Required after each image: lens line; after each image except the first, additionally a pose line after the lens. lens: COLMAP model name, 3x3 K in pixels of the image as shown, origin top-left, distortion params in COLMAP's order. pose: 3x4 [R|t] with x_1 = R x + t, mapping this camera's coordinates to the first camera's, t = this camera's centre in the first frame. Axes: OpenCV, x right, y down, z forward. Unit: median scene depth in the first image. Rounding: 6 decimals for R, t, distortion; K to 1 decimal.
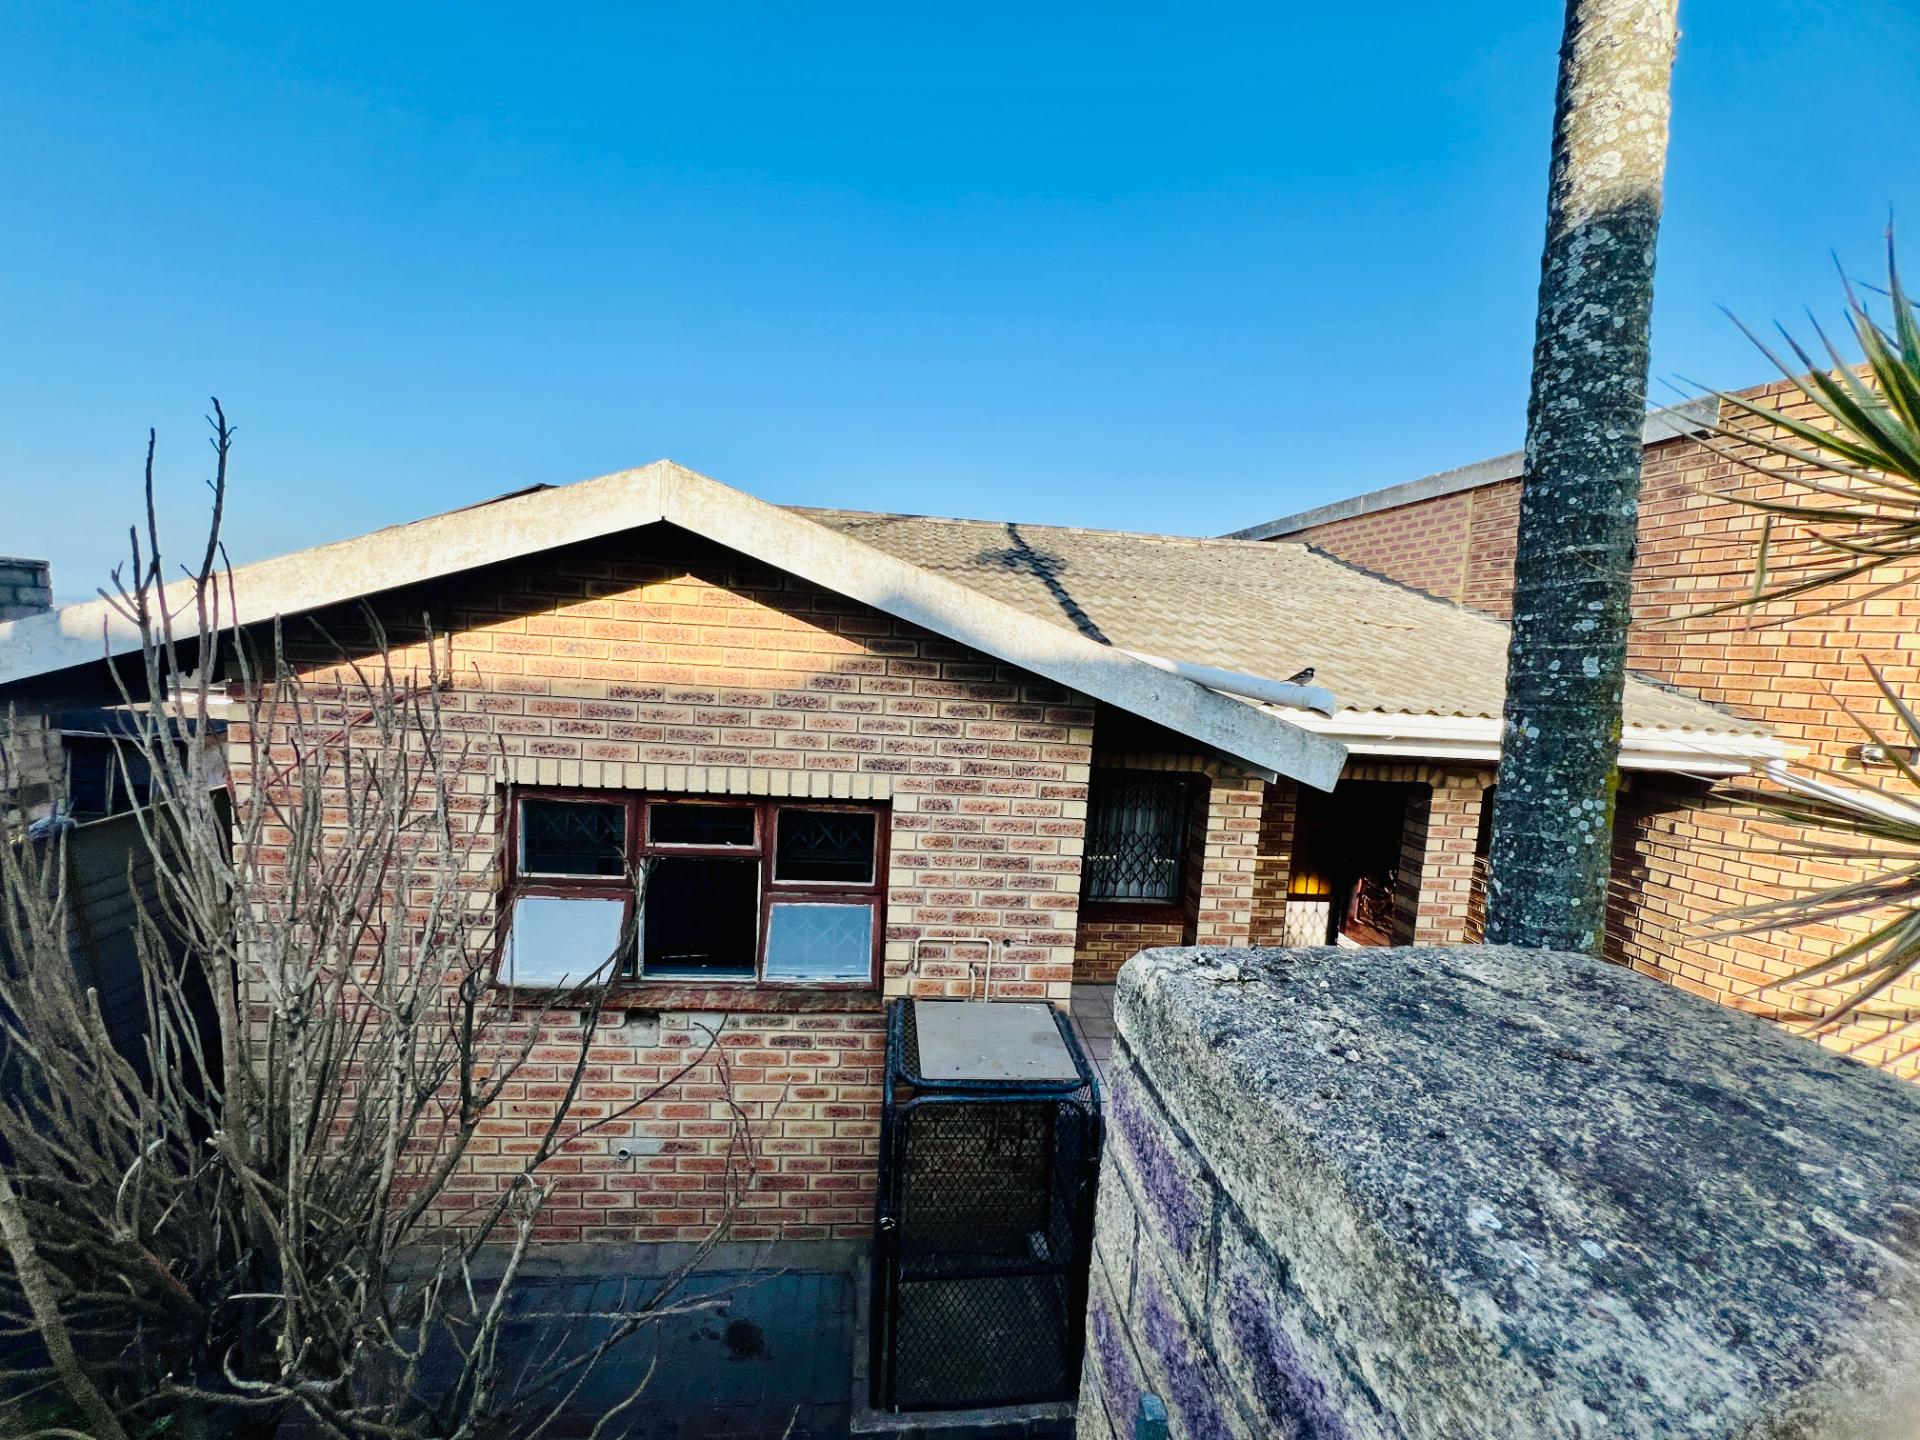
lens RADIAL K [[770.1, 0, 959.8], [0, 770.1, 717.5], [0, 0, 1]] dist [-0.003189, 0.000866]
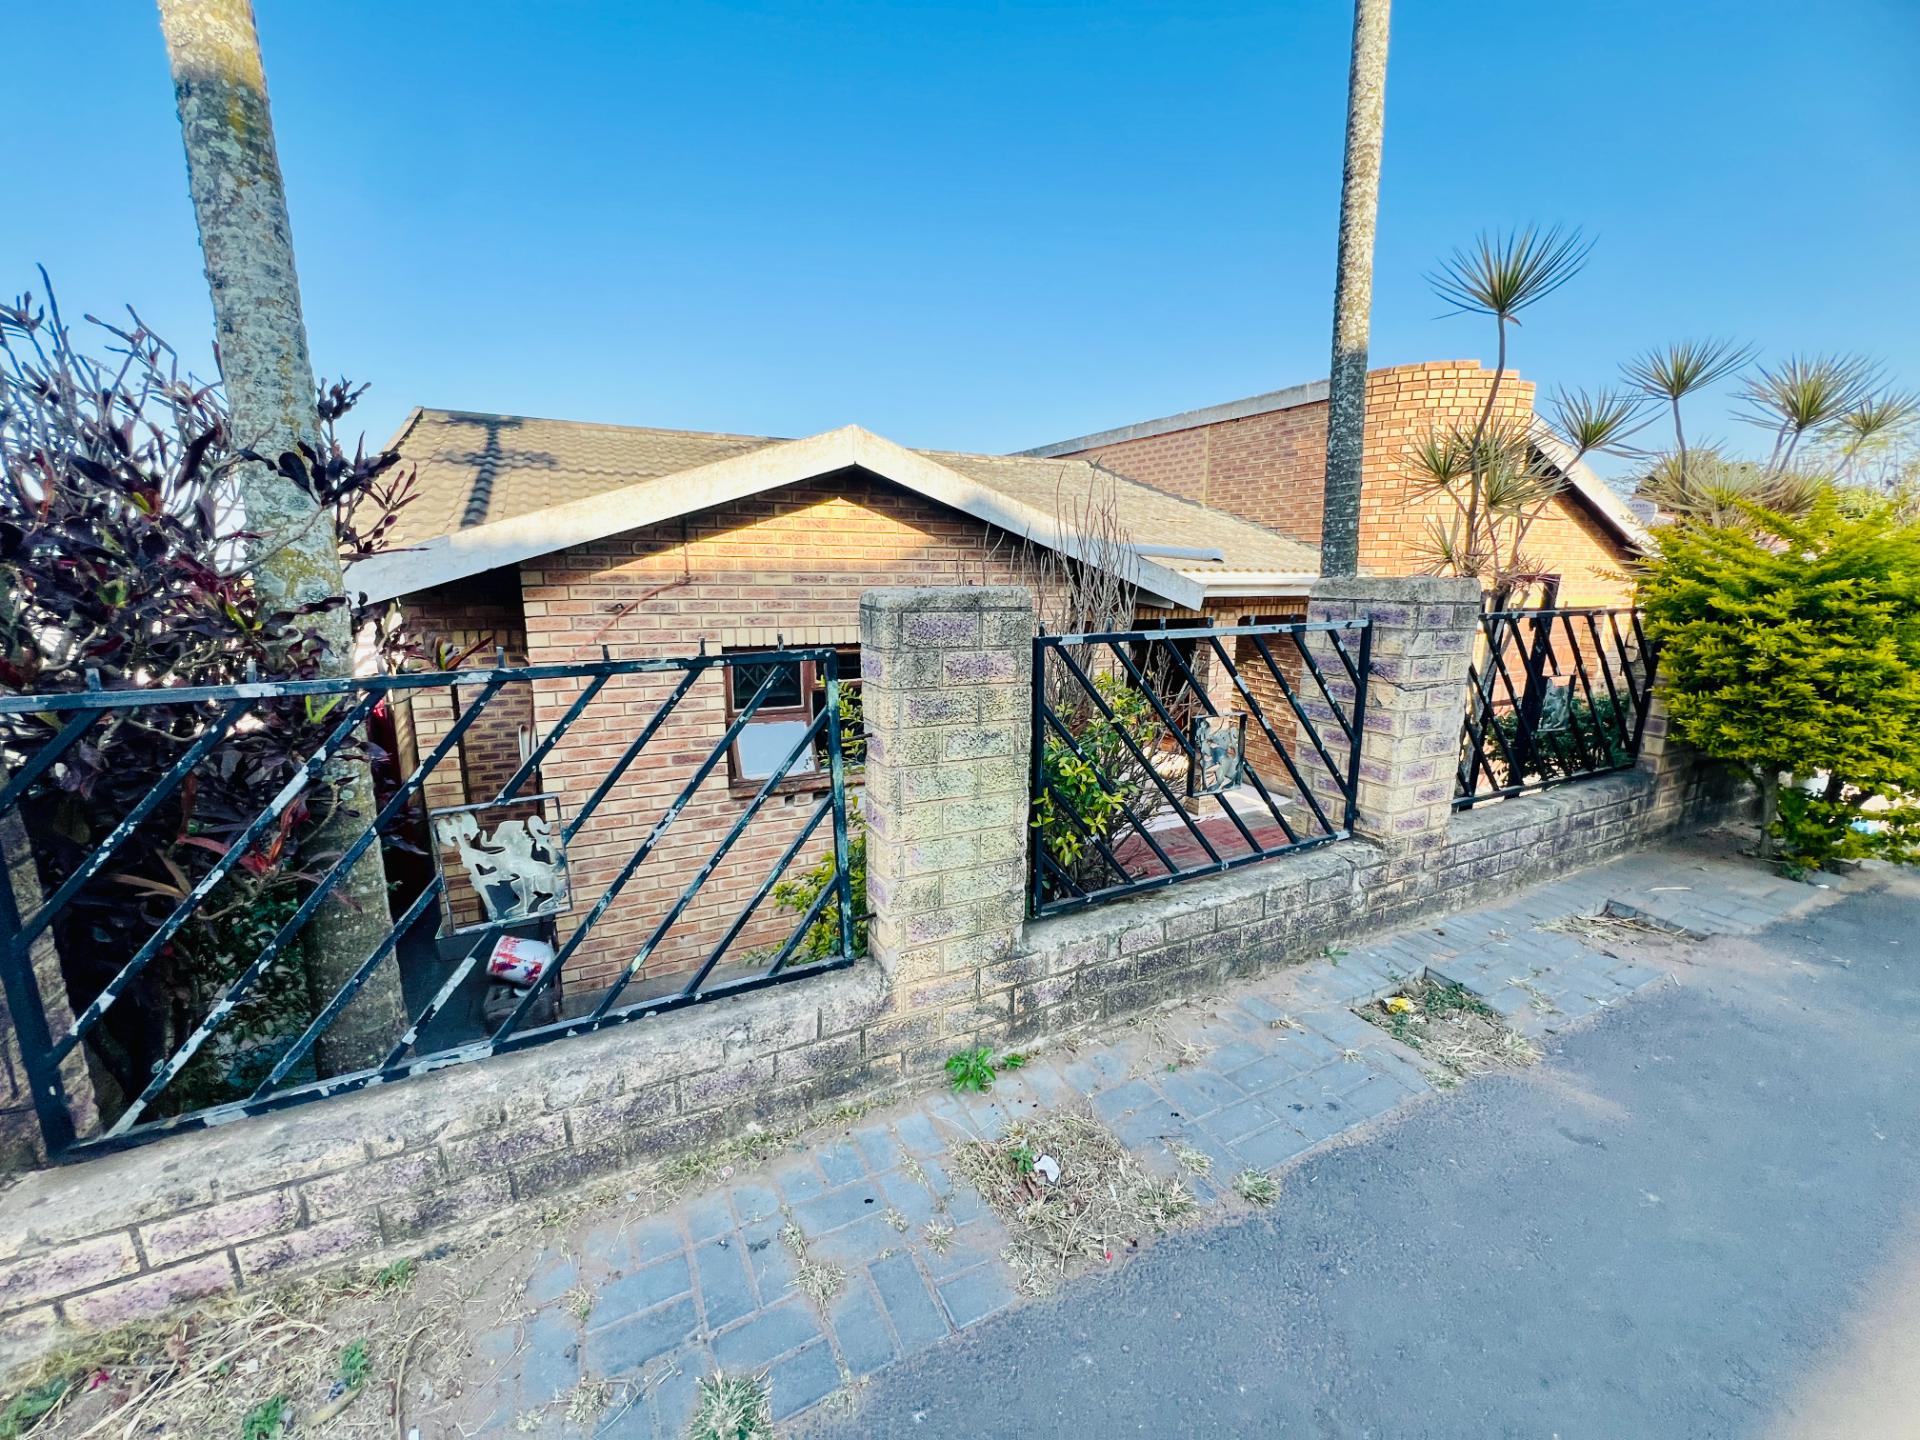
lens RADIAL K [[770.1, 0, 962.5], [0, 770.1, 717.6], [0, 0, 1]] dist [-0.003189, 0.000866]
pose [[0.934230, -0.119528, 0.336048, -0.456050], [0.081676, 0.988833, 0.124650, 0.048455], [-0.347194, -0.089004, 0.933560, -0.357534]]
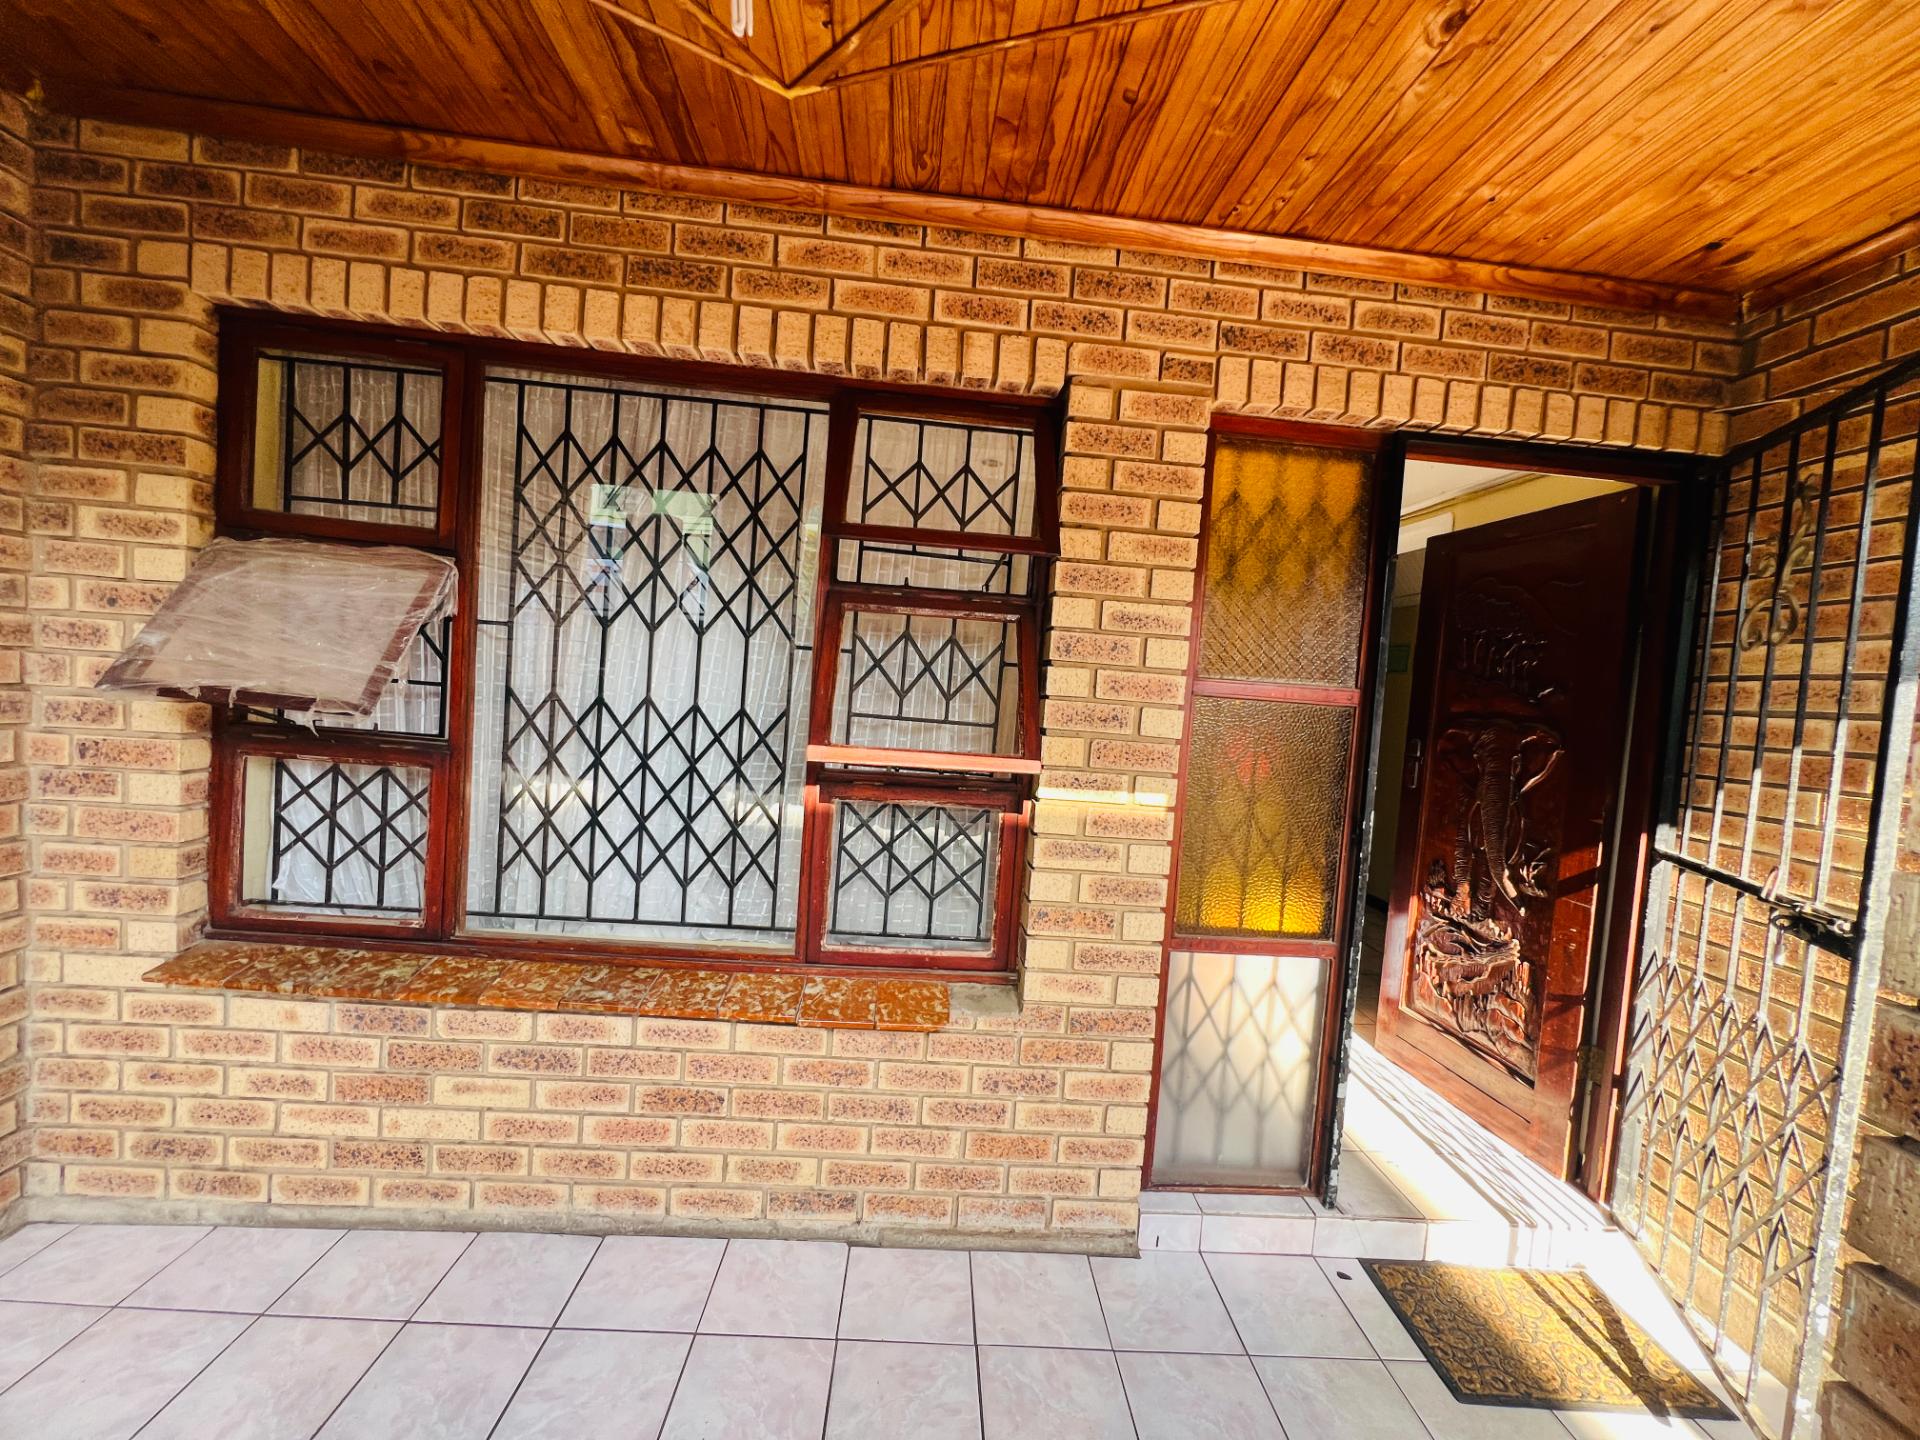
lens RADIAL K [[770.1, 0, 953.3], [0, 770.1, 725.2], [0, 0, 1]] dist [-0.003189, 0.000866]
pose [[0.998996, 0.015162, -0.042153, 0.486824], [-0.017636, 0.998105, -0.058946, 0.235656], [0.041180, 0.059630, 0.997371, 0.960902]]
